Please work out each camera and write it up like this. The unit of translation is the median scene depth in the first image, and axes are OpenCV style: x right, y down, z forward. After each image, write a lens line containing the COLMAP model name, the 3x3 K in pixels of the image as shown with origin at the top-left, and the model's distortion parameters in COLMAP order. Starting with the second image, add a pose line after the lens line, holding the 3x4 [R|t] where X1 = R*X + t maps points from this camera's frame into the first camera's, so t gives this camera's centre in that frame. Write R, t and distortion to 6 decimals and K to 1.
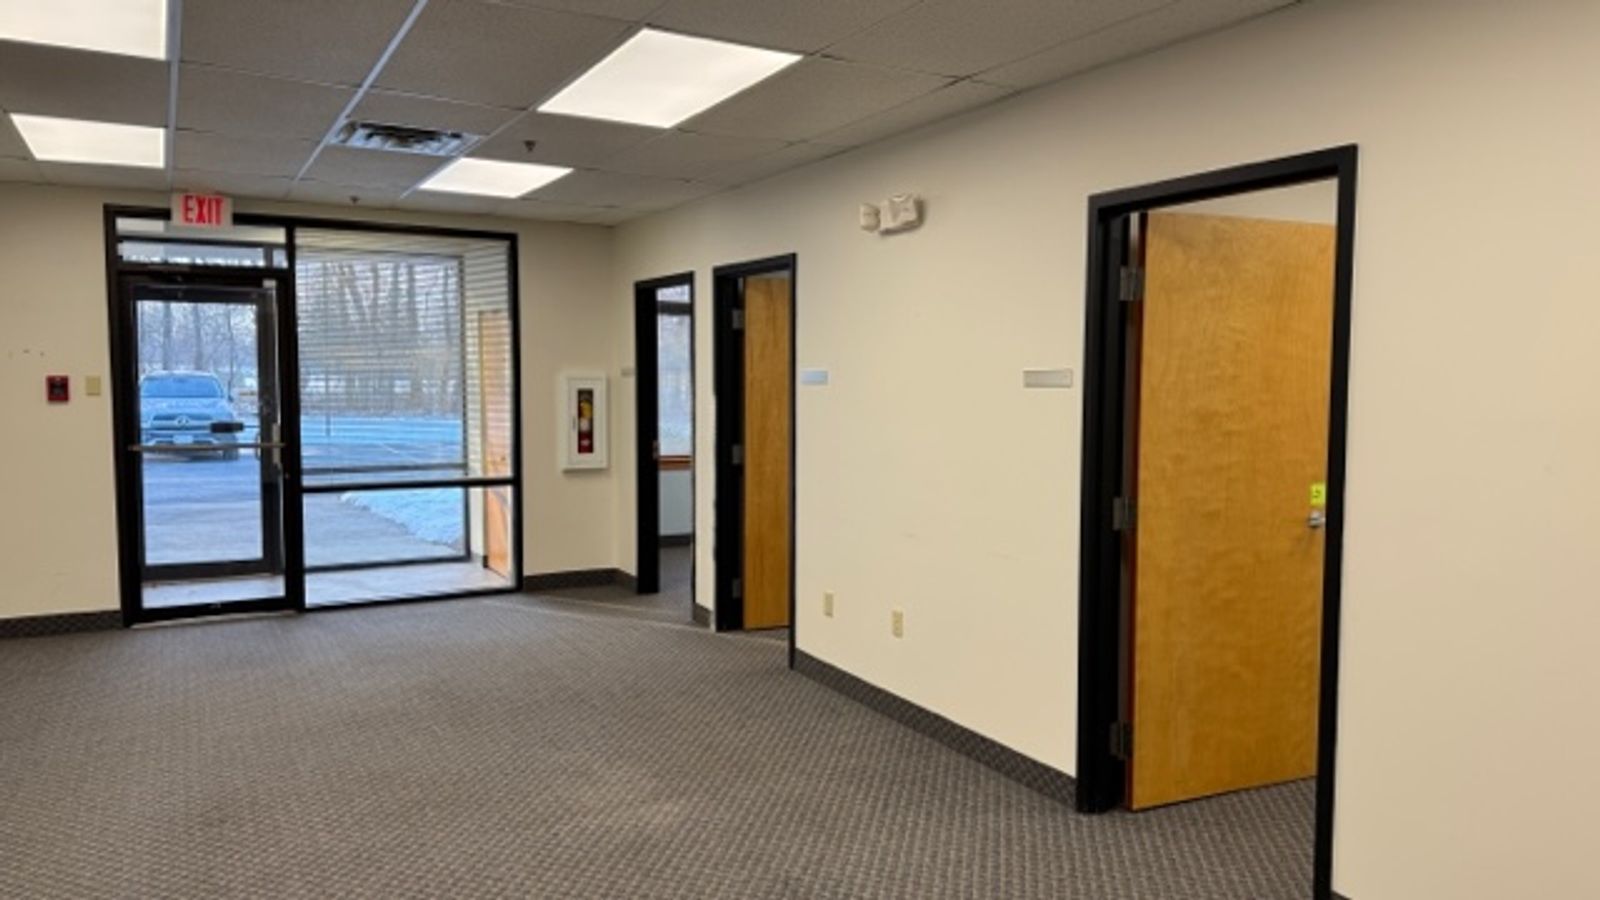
lens RADIAL K [[1142.8, 0, 796.3], [0, 1142.8, 451.4], [0, 0, 1]] dist [0.004926, 0.003854]
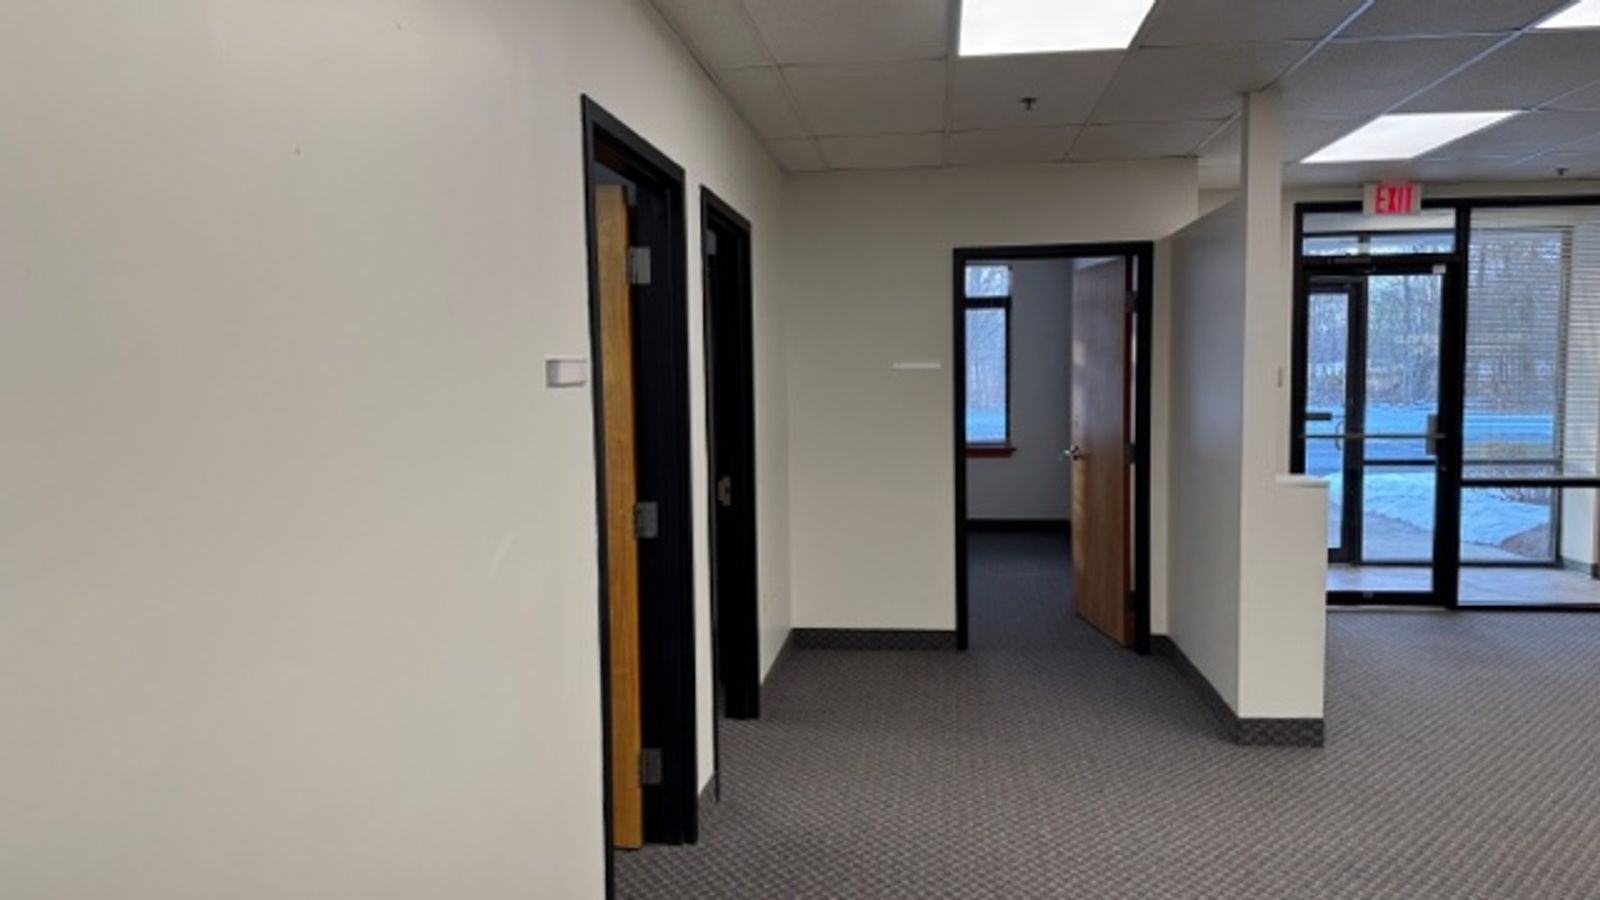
lens RADIAL K [[1142.8, 0, 797.0], [0, 1142.8, 448.7], [0, 0, 1]] dist [0.004926, 0.003854]
pose [[0.808033, 0.027777, -0.588483, -0.334041], [-0.024852, 0.999606, 0.013058, 0.006714], [0.588613, 0.004074, 0.808404, -0.110478]]
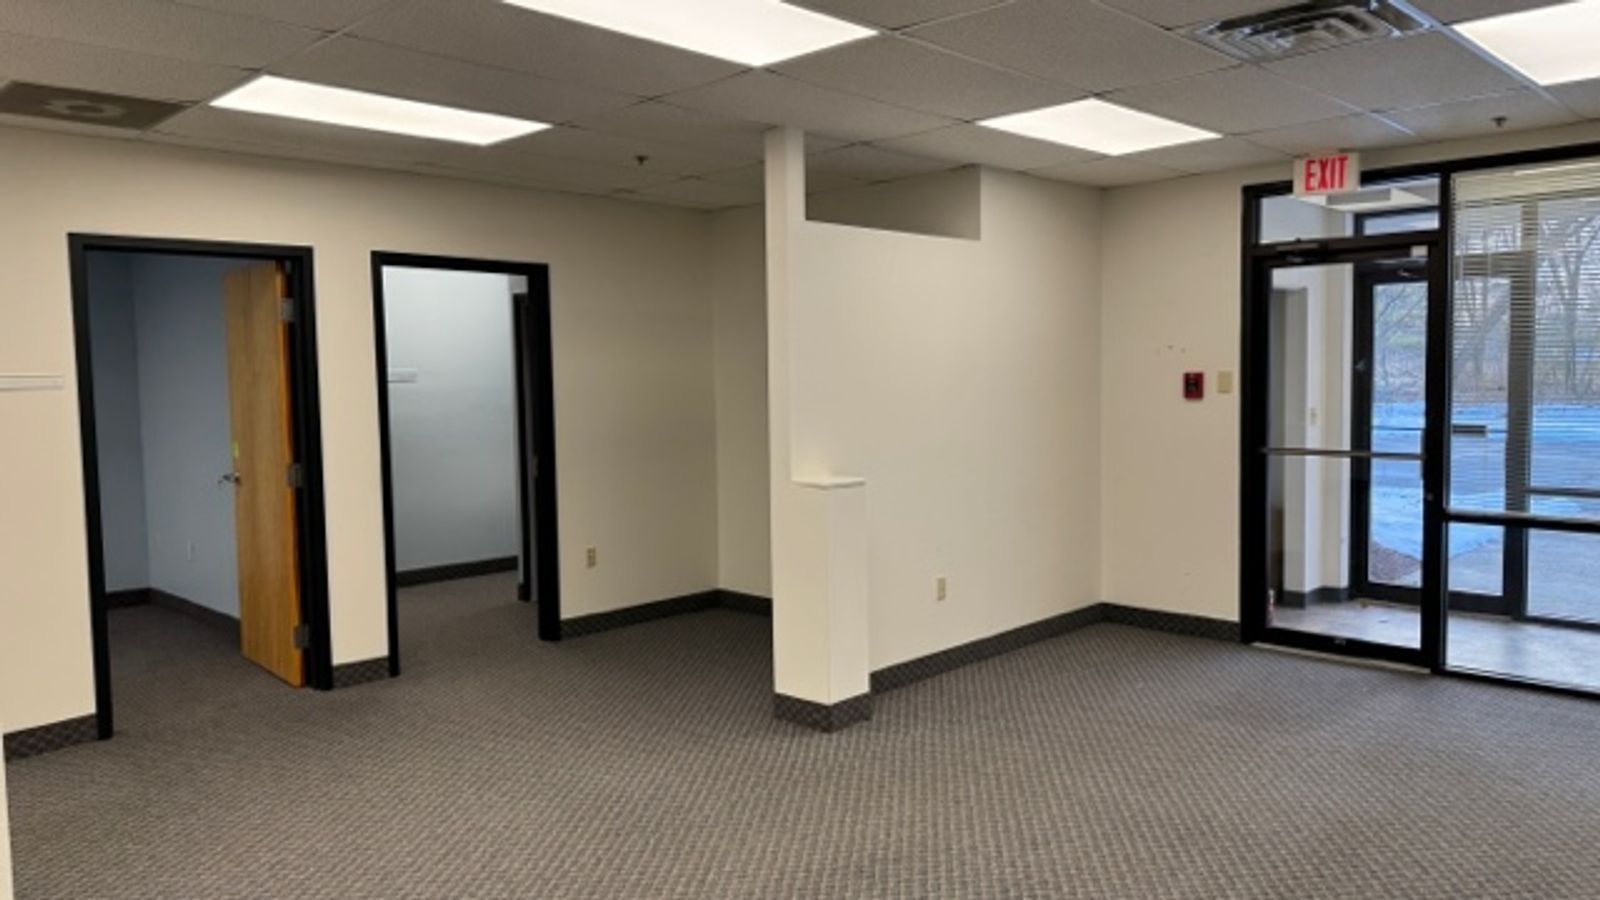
lens RADIAL K [[1142.8, 0, 796.2], [0, 1142.8, 450.8], [0, 0, 1]] dist [0.004926, 0.003854]
pose [[0.288127, 0.060358, -0.955688, 0.181556], [-0.047365, 0.997688, 0.048731, -0.028846], [0.956420, 0.031225, 0.290320, 0.376208]]
